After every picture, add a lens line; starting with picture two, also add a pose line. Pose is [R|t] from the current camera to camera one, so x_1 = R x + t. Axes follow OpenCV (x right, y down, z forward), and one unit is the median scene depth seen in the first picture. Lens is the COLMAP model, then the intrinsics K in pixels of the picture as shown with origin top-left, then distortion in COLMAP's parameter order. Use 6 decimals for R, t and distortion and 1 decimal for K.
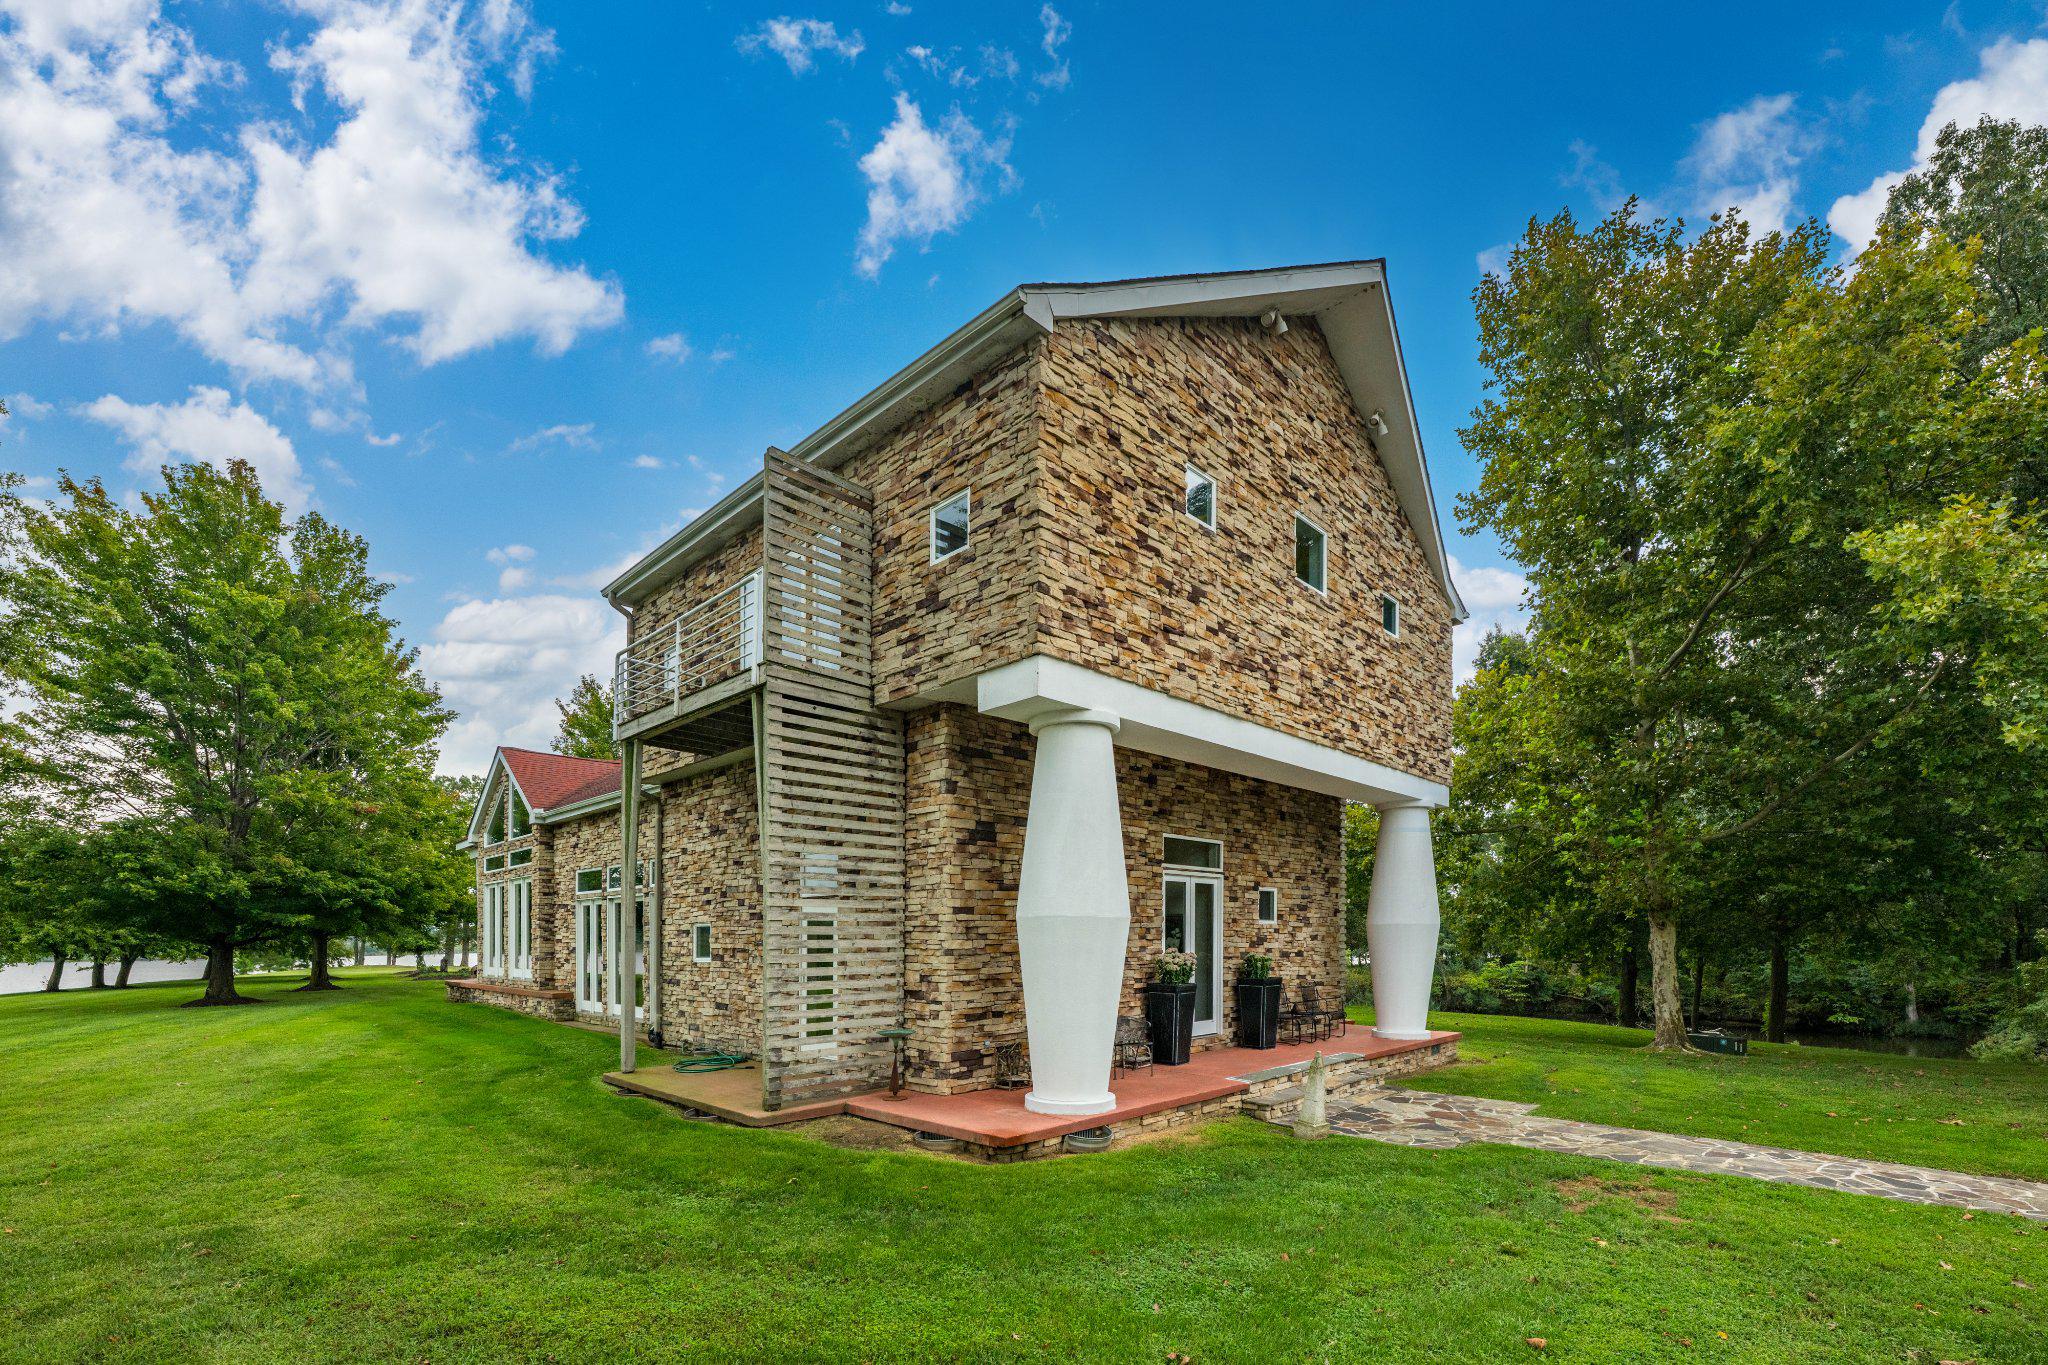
lens RADIAL K [[876.8, 0, 1018.5], [0, 876.8, 938.9], [0, 0, 1]] dist [0.000621, -0.000008]
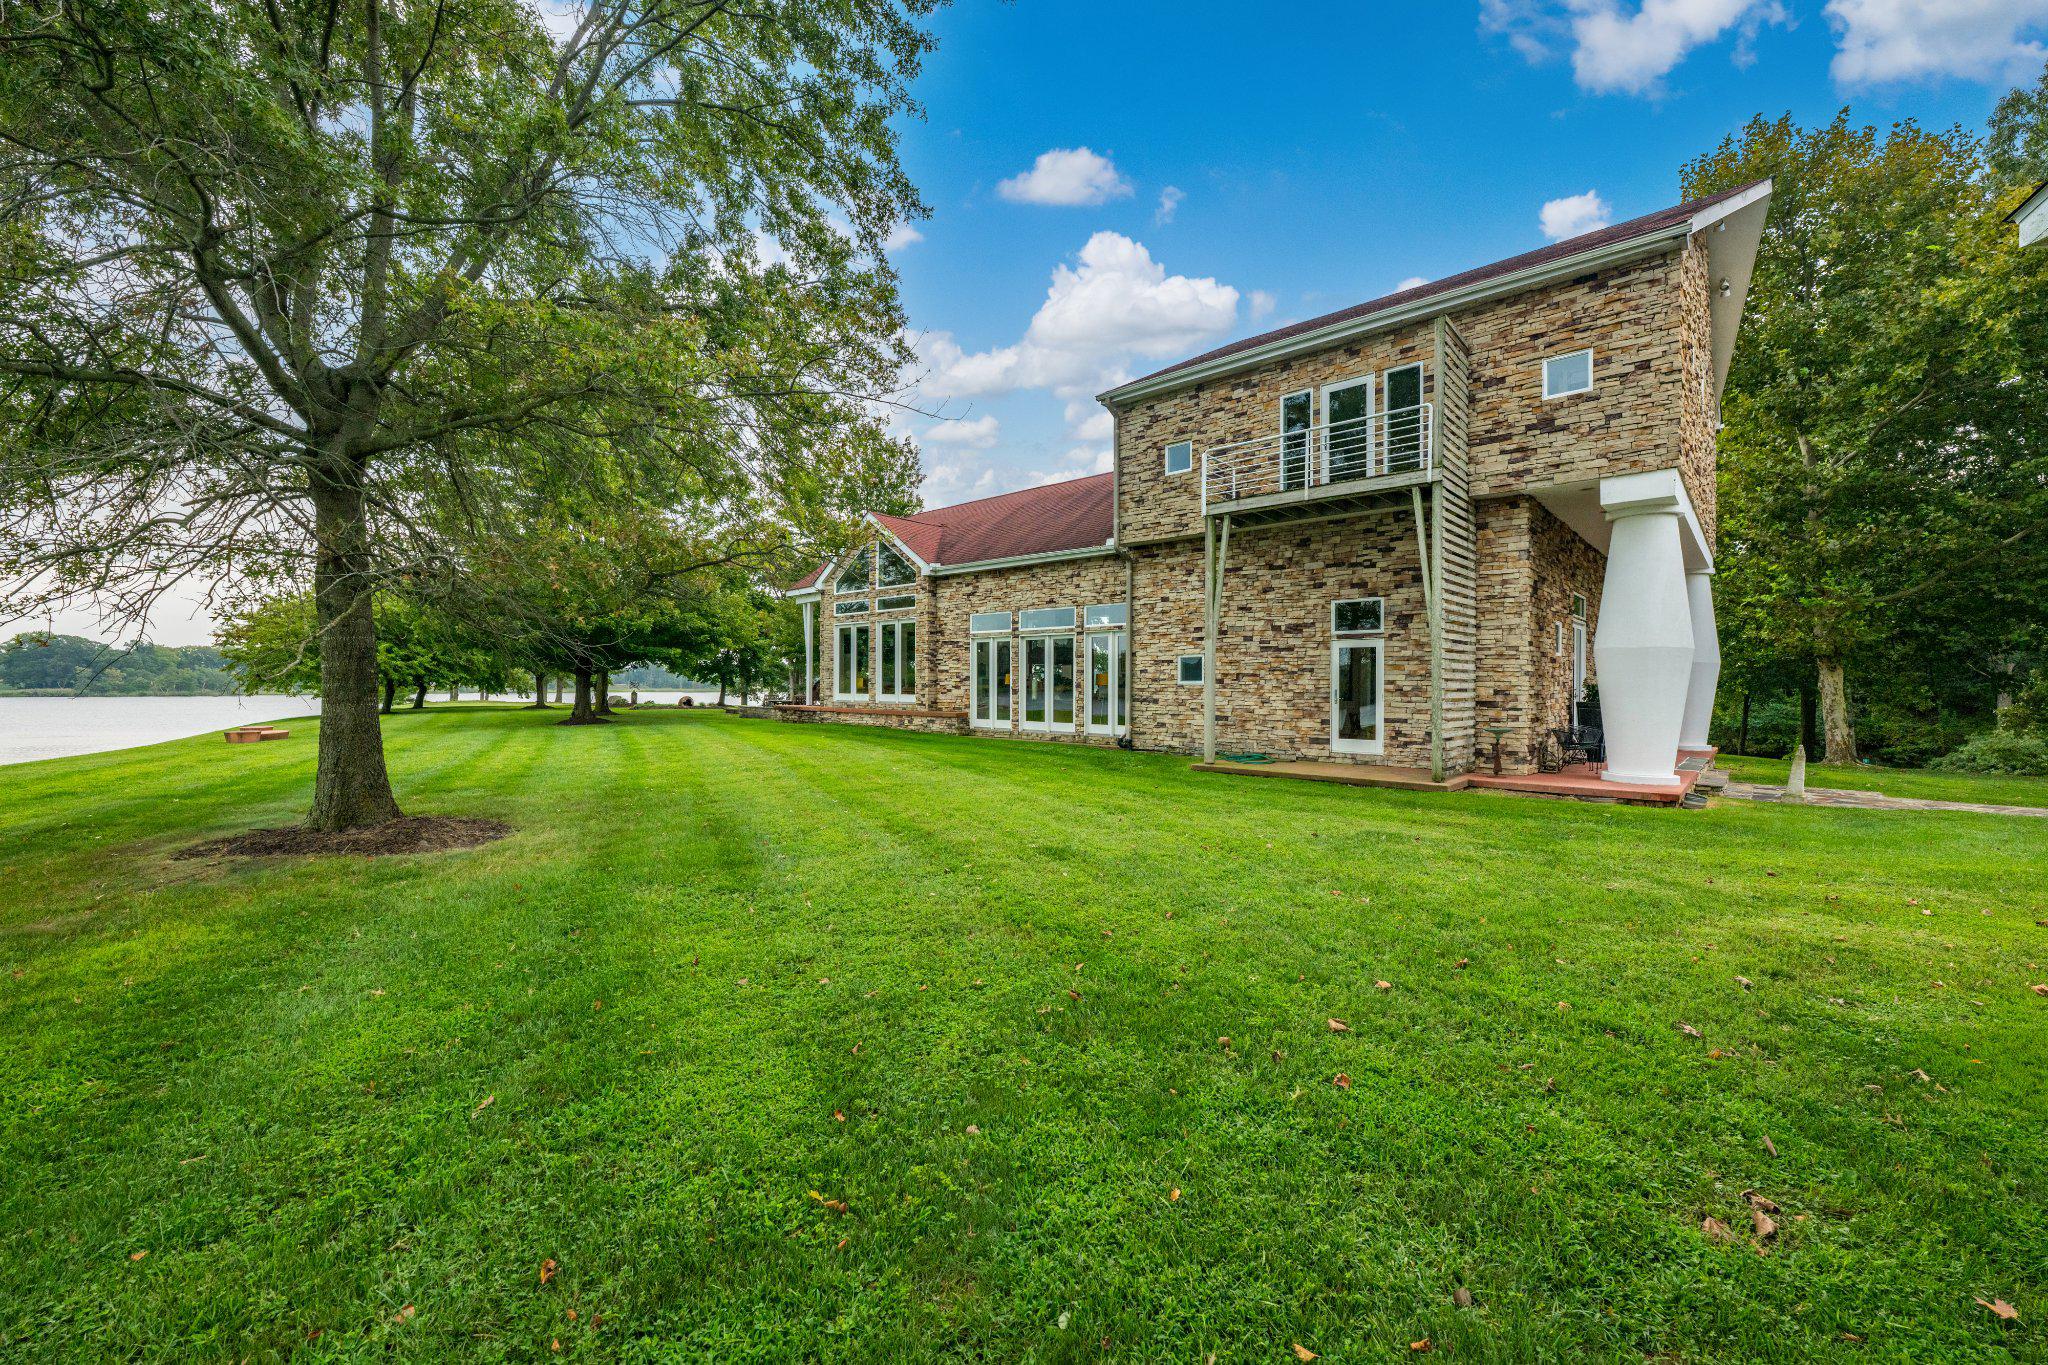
lens RADIAL K [[799.0, 0, 1014.3], [0, 799.0, 679.5], [0, 0, 1]] dist [-0.000108, -0.000036]
pose [[0.999480, 0.007199, 0.031441, -0.908850], [-0.007094, 0.999969, -0.003453, 0.034197], [-0.031464, 0.003228, 0.999500, -0.241405]]
